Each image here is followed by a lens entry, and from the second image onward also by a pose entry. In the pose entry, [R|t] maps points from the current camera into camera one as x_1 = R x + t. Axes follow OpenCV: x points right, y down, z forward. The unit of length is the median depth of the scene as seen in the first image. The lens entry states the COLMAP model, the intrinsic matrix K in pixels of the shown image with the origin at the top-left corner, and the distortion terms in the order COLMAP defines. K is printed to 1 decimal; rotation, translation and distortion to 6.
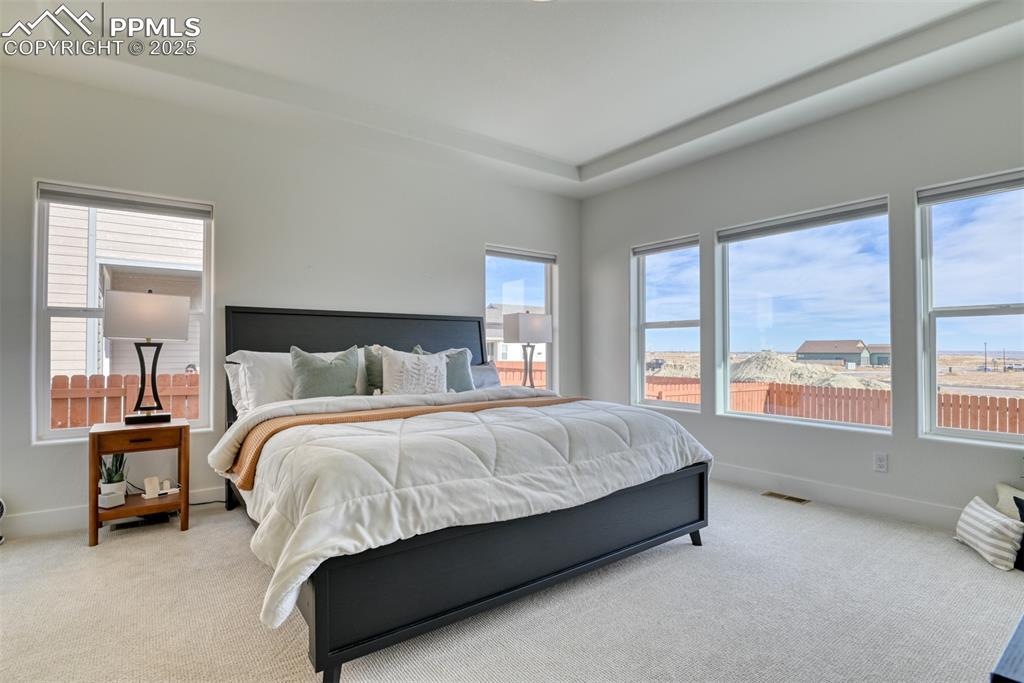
lens RADIAL K [[500.5, 0, 500.6], [0, 500.5, 346.9], [0, 0, 1]] dist [-0.027746, -0.003110]
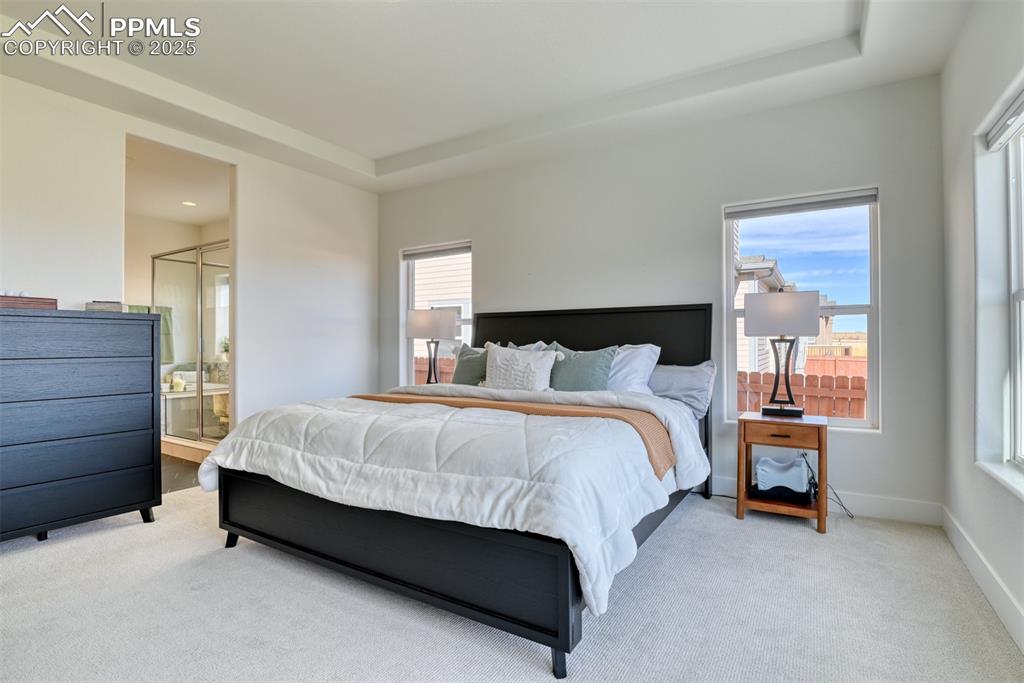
lens RADIAL K [[500.5, 0, 504.5], [0, 500.5, 335.6], [0, 0, 1]] dist [-0.027746, -0.003110]
pose [[0.375443, -0.019573, -0.926639, 0.757224], [0.003371, 0.999799, -0.019753, 0.004248], [0.926839, 0.004292, 0.375433, 0.590341]]
